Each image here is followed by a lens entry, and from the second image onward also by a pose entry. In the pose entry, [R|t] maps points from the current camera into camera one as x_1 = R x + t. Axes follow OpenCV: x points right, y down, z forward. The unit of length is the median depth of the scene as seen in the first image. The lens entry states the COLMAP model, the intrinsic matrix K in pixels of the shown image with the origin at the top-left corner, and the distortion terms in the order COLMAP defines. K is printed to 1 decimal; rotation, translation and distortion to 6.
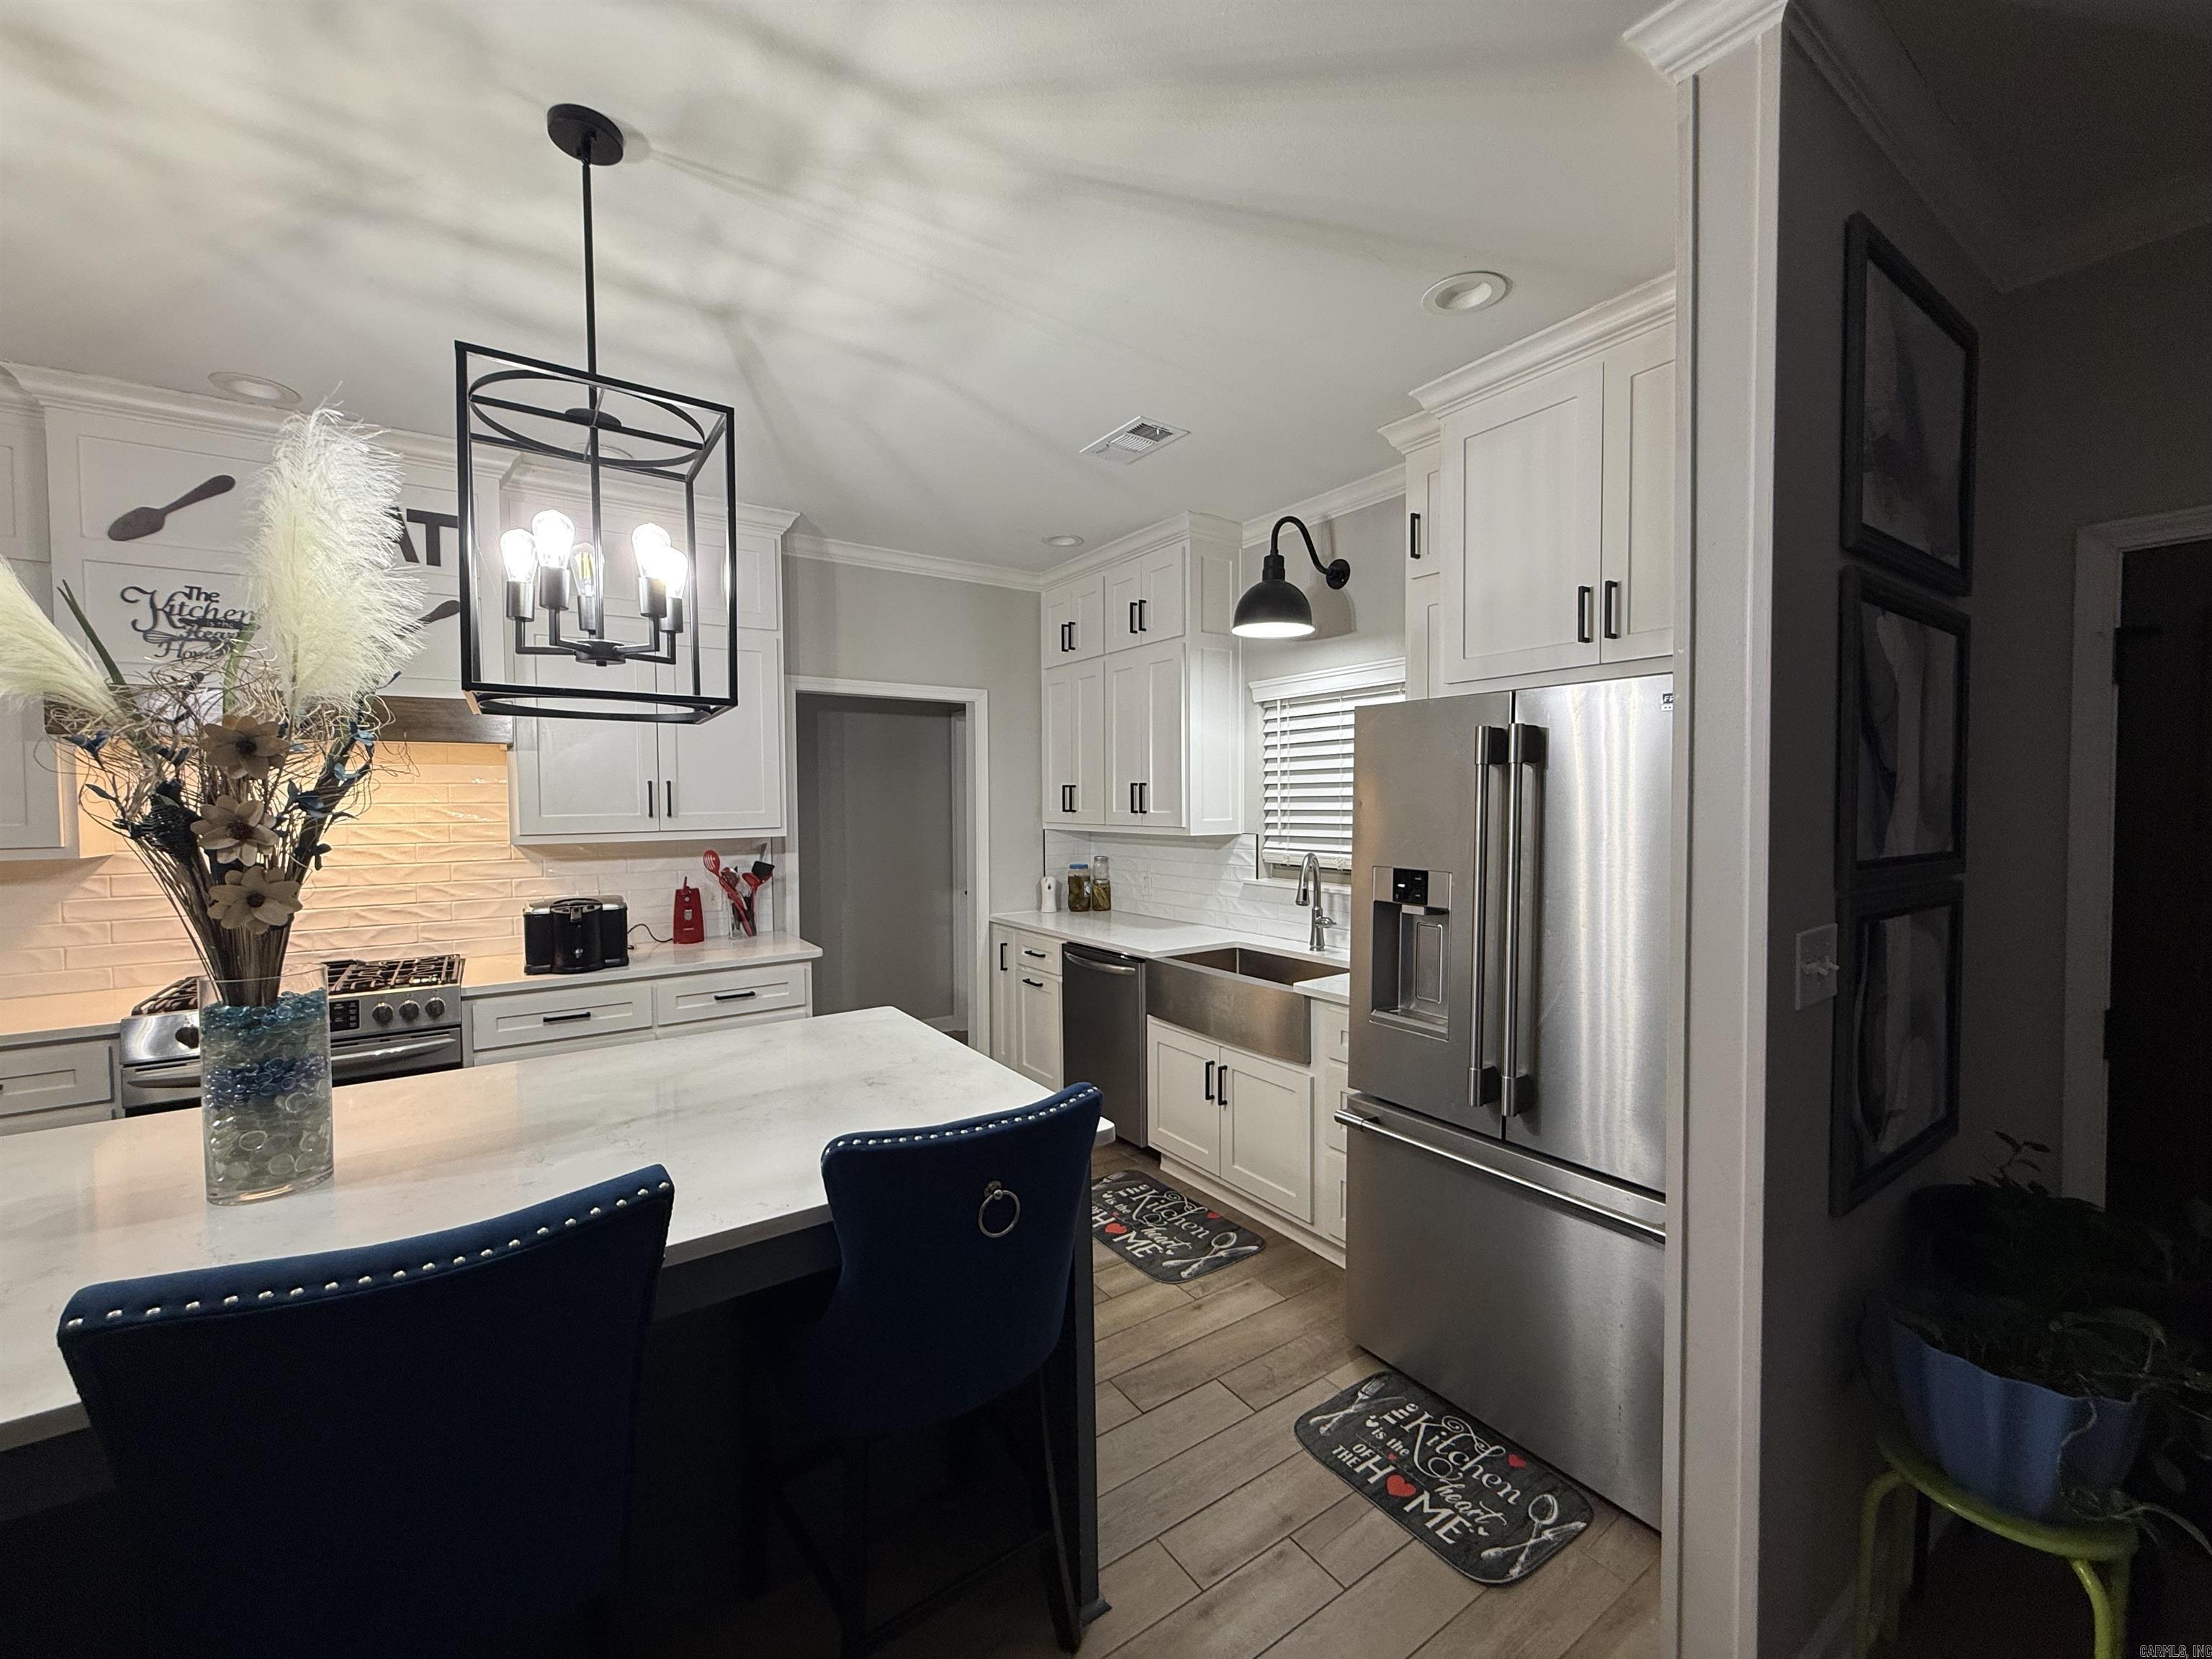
lens RADIAL K [[882.3, 0, 1098.9], [0, 882.3, 828.2], [0, 0, 1]] dist [-0.000360, -0.000369]
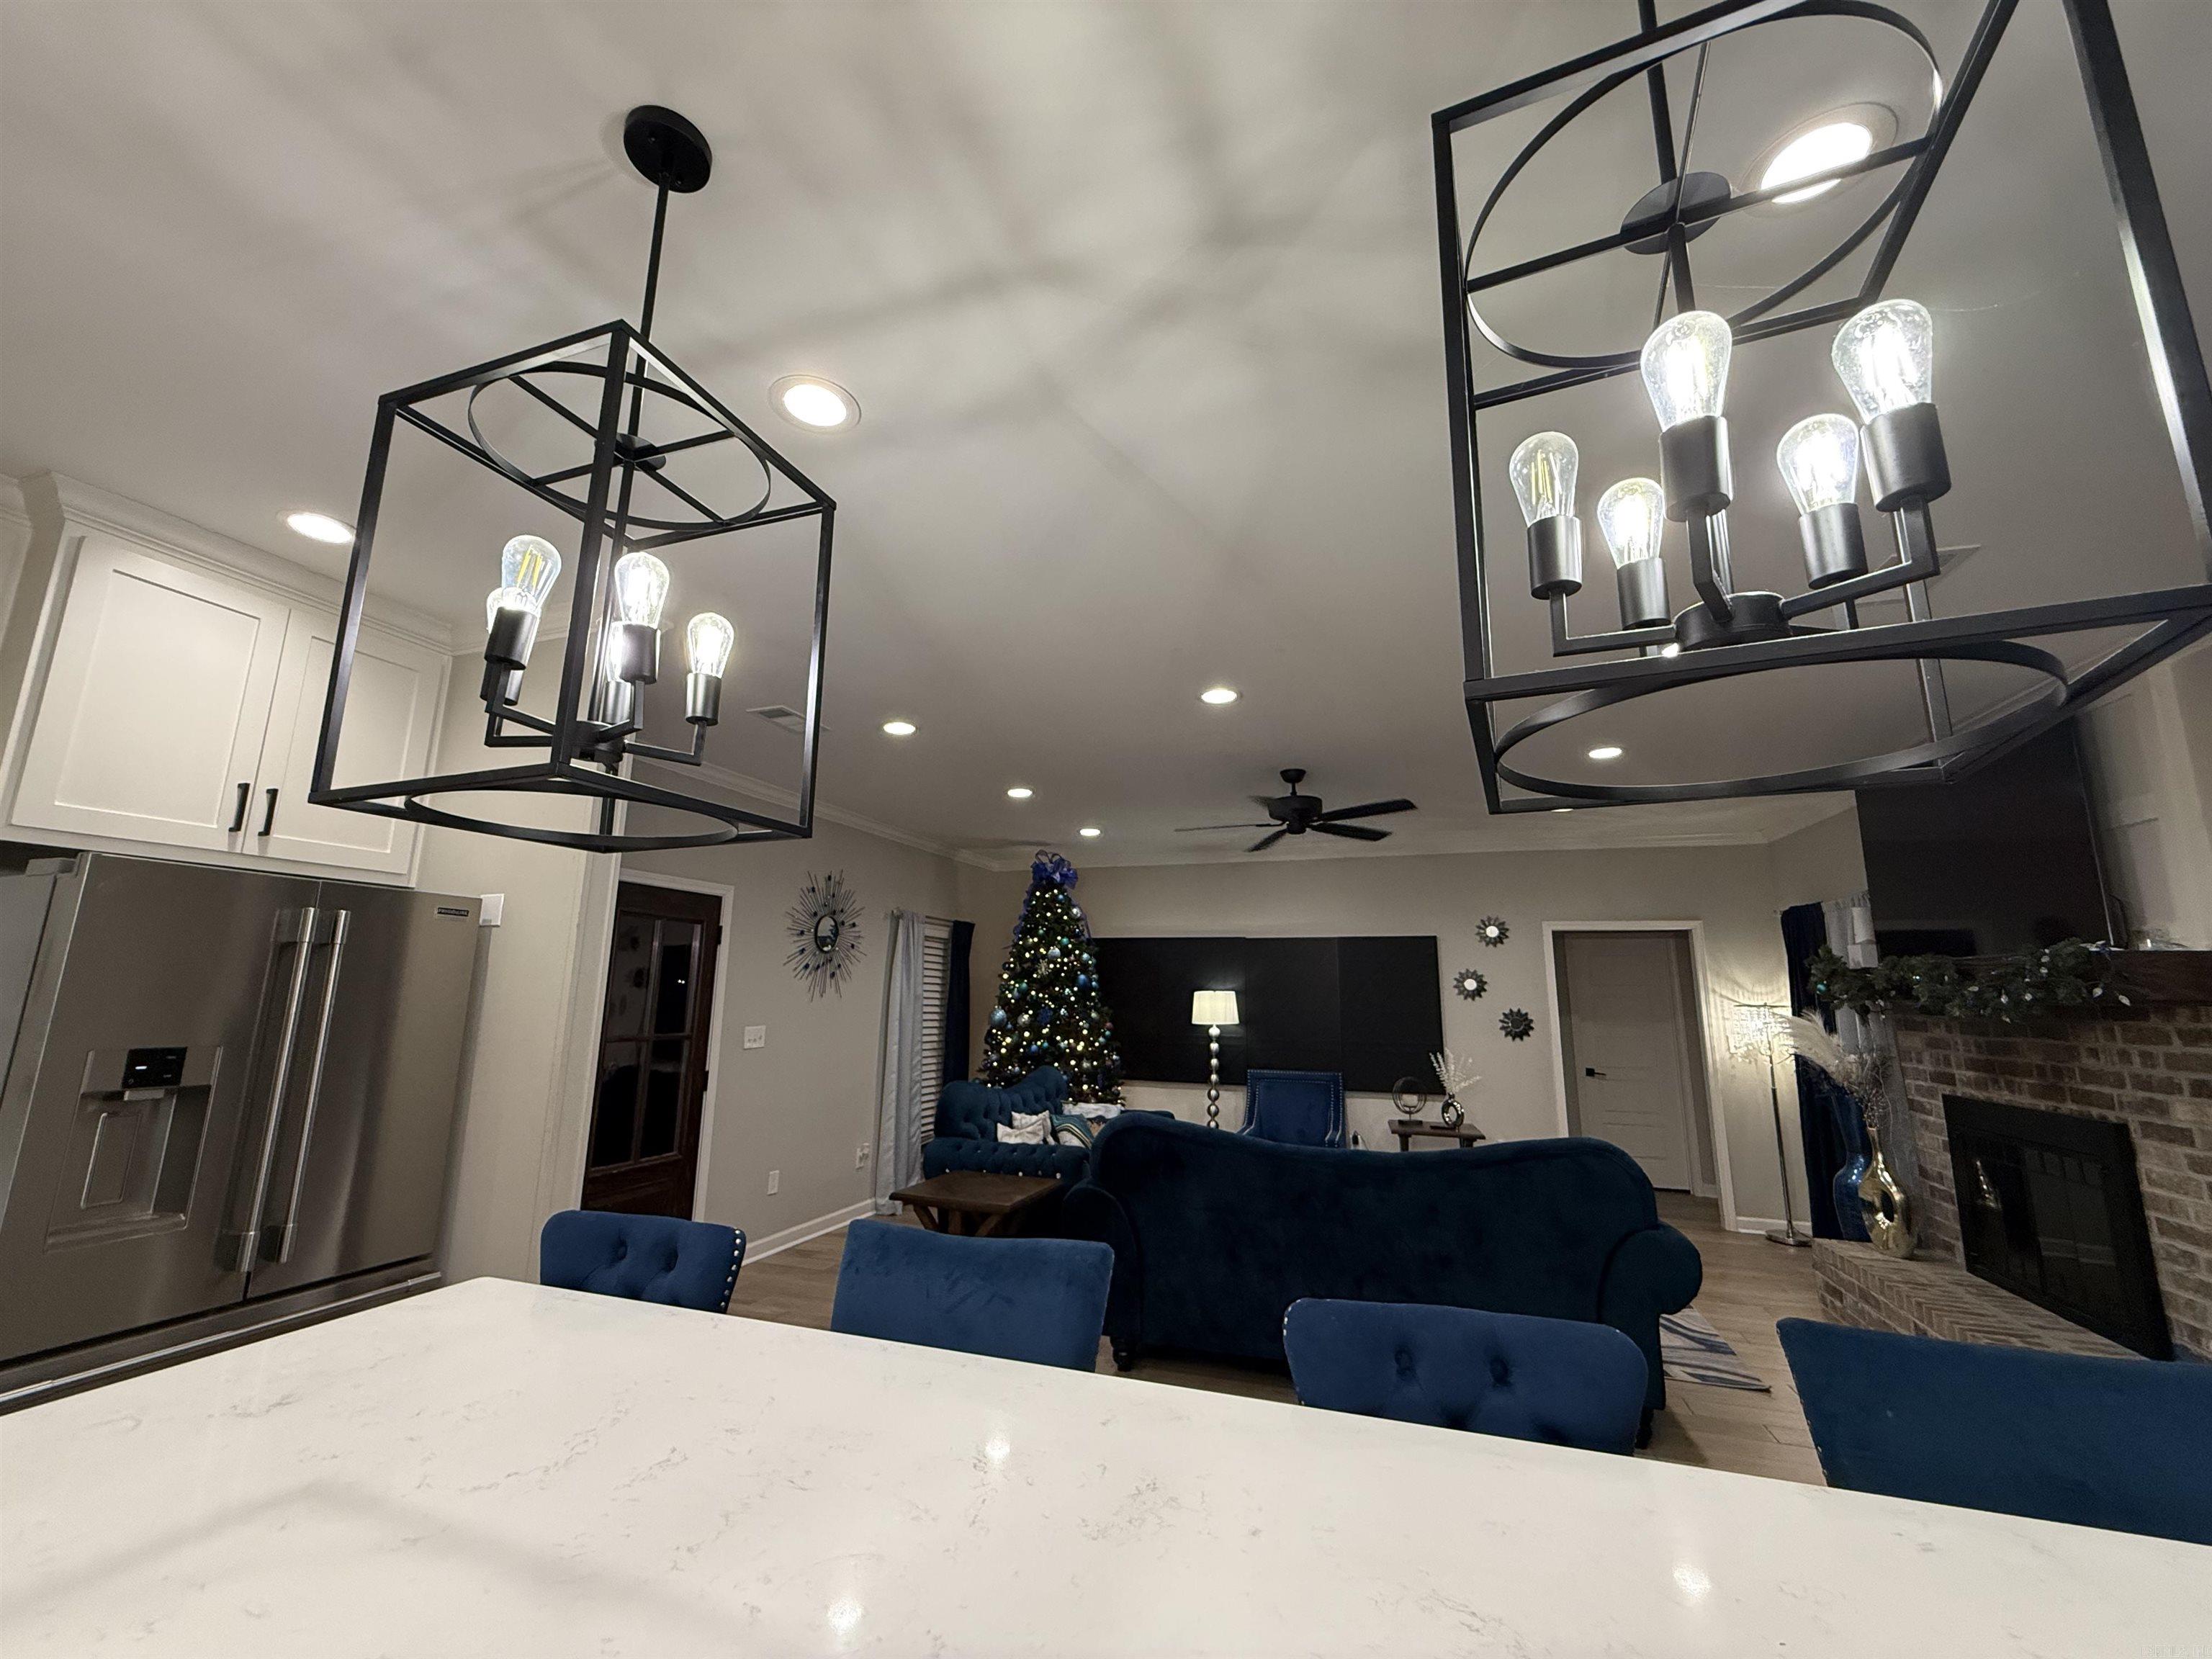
lens RADIAL K [[882.3, 0, 1098.9], [0, 882.3, 828.2], [0, 0, 1]] dist [-0.000360, -0.000369]
pose [[-0.595357, 0.154236, 0.788518, -0.833743], [0.016836, 0.983581, -0.179679, 0.002898], [-0.803285, -0.093697, -0.588179, 0.662944]]
